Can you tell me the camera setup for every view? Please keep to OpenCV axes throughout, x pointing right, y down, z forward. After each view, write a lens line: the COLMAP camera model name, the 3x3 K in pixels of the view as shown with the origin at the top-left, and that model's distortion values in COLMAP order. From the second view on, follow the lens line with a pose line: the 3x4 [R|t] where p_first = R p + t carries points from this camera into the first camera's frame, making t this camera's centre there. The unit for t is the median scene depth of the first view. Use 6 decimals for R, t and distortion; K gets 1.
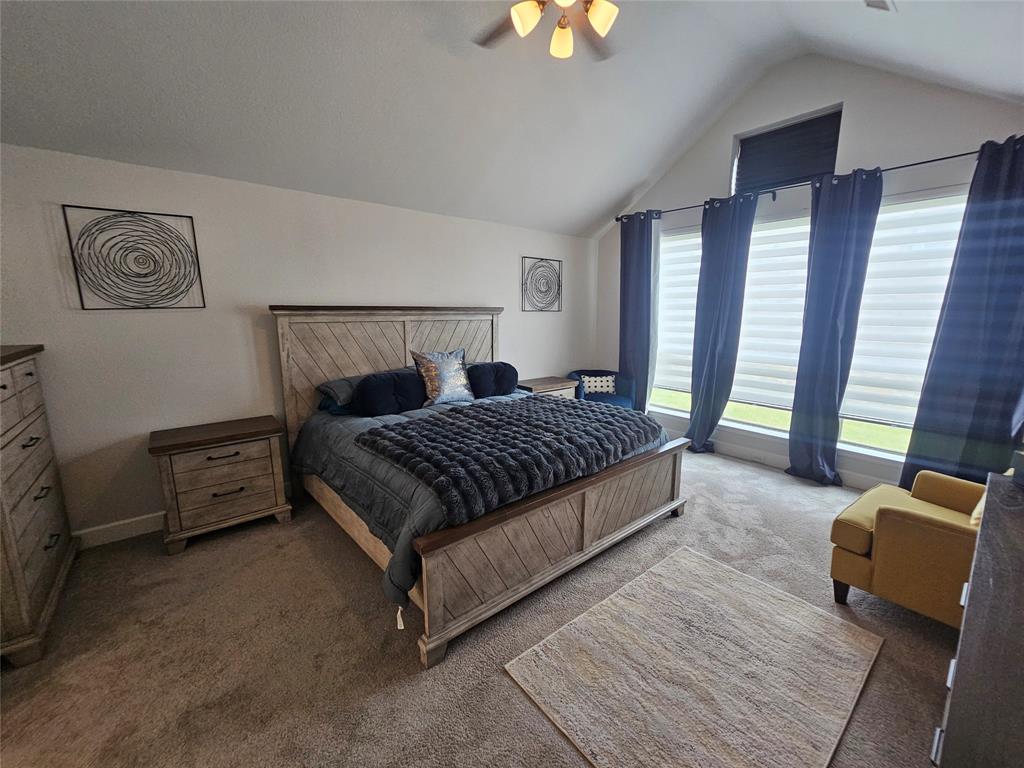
lens RADIAL K [[420.4, 0, 515.4], [0, 420.4, 382.1], [0, 0, 1]] dist [-0.001623, 0.001174]
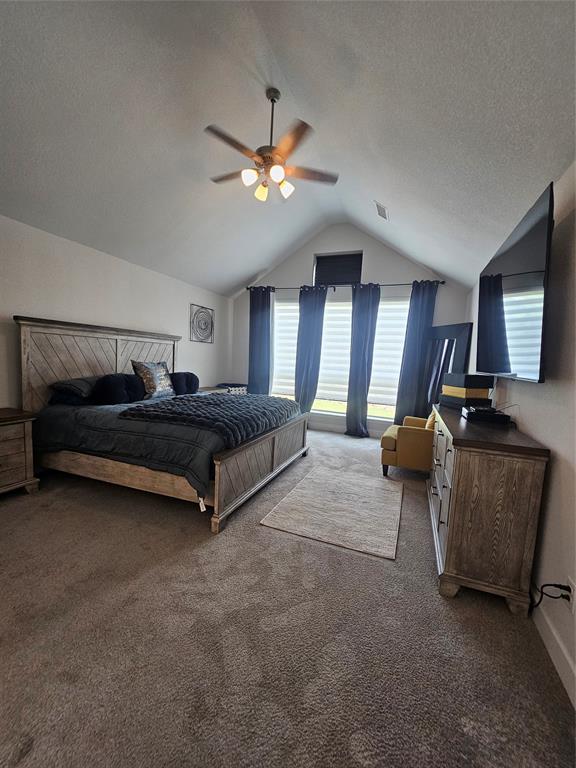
lens RADIAL K [[315.3, 0, 287.4], [0, 315.3, 388.6], [0, 0, 1]] dist [-0.001623, 0.001174]
pose [[0.878515, -0.000500, 0.477714, -0.301547], [0.029561, 0.998140, -0.053318, 0.092524], [-0.476799, 0.060963, 0.876896, -0.150847]]
